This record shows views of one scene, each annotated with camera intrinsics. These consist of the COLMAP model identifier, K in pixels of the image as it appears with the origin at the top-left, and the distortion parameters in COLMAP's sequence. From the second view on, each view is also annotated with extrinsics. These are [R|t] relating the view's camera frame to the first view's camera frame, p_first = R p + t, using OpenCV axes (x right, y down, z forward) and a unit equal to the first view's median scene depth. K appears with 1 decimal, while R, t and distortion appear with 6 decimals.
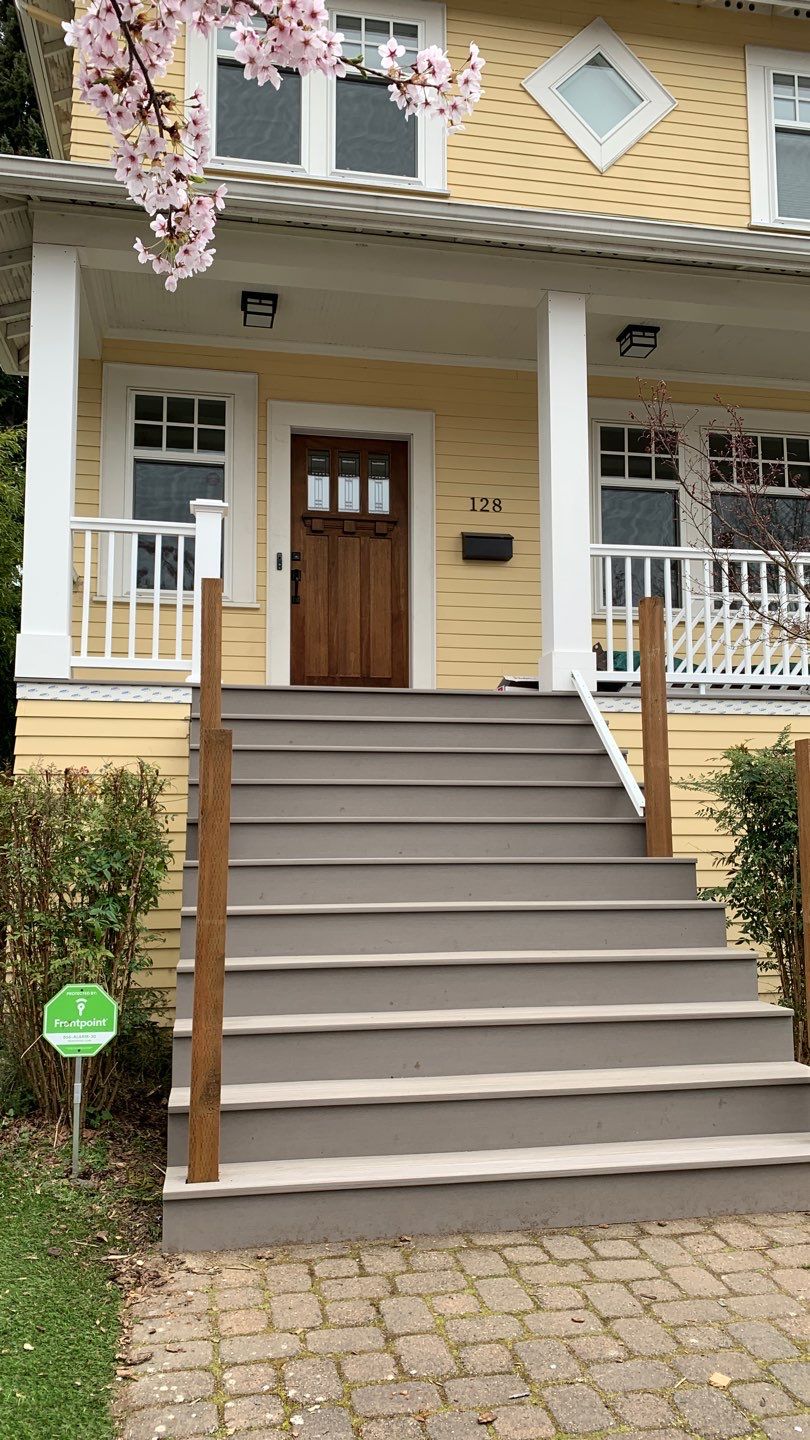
lens RADIAL K [[1091.6, 0, 414.5], [0, 1091.6, 719.1], [0, 0, 1]] dist [0.060675, -0.076886]
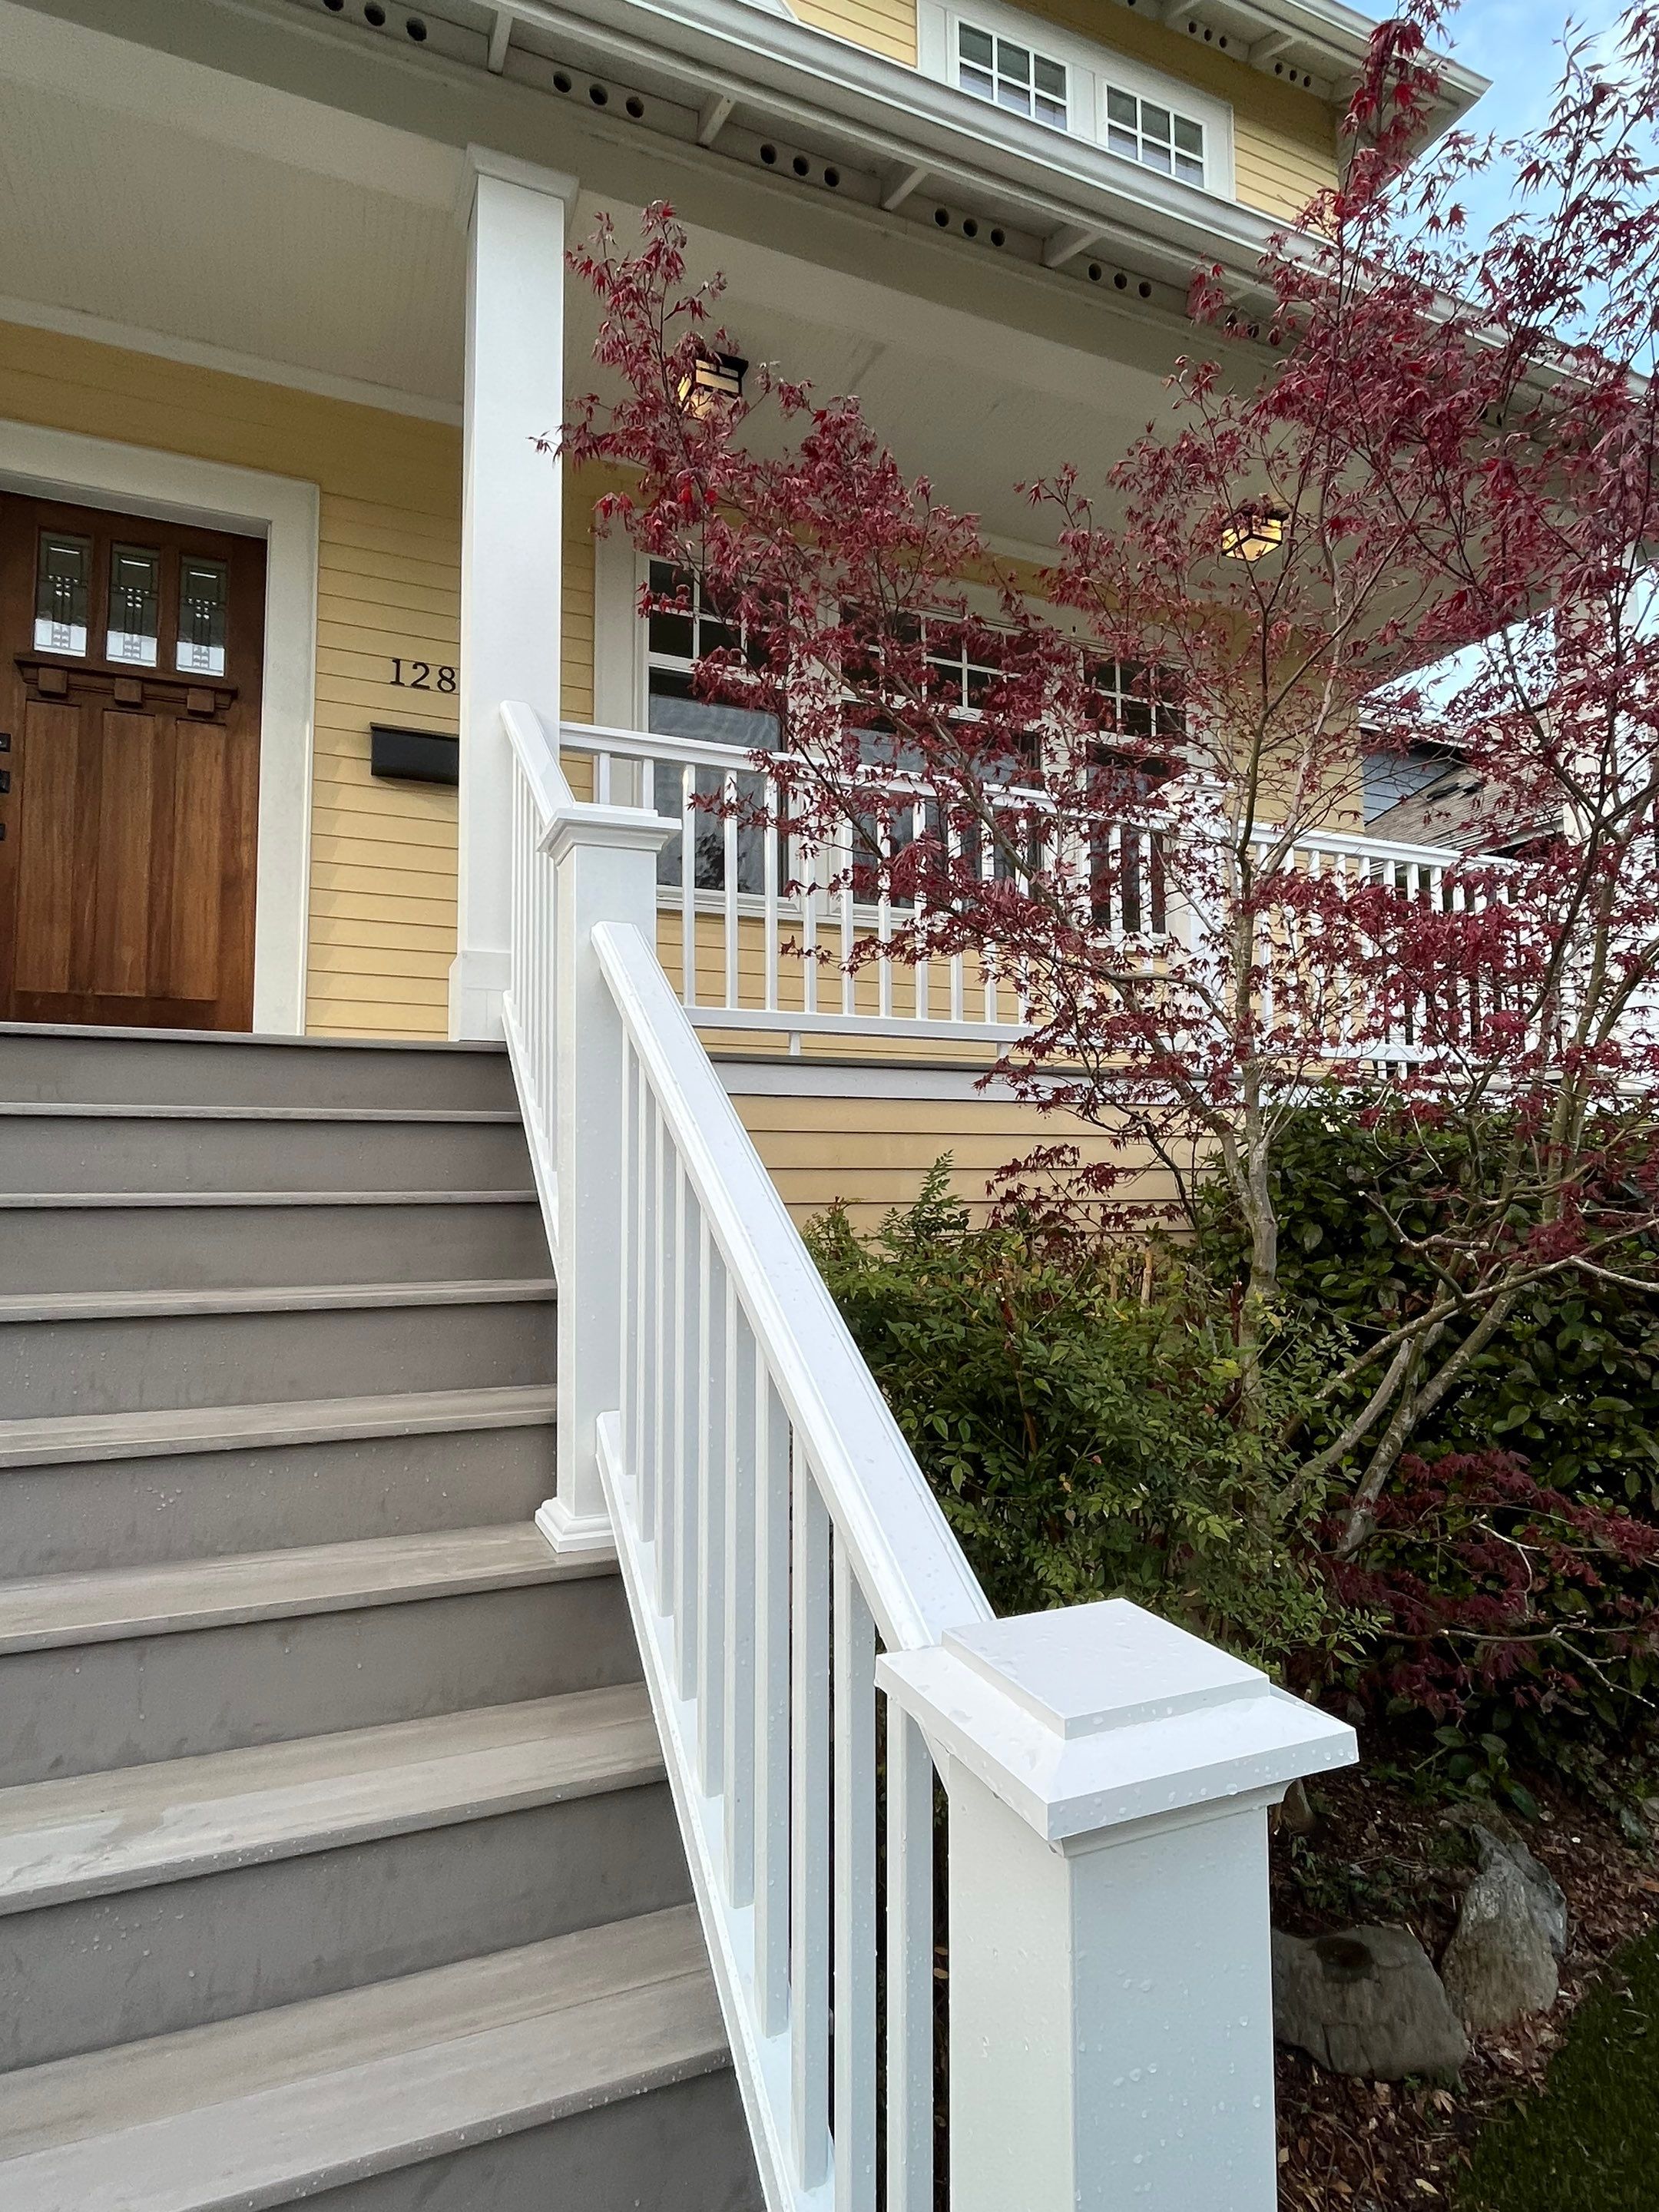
lens RADIAL K [[1187.5, 0, 830.4], [0, 1187.5, 1099.7], [0, 0, 1]] dist [-0.000043, -0.002152]
pose [[0.975450, 0.015031, 0.219708, 0.137733], [-0.023201, 0.999130, 0.034655, -0.017967], [-0.218996, -0.038902, 0.974950, 0.406968]]
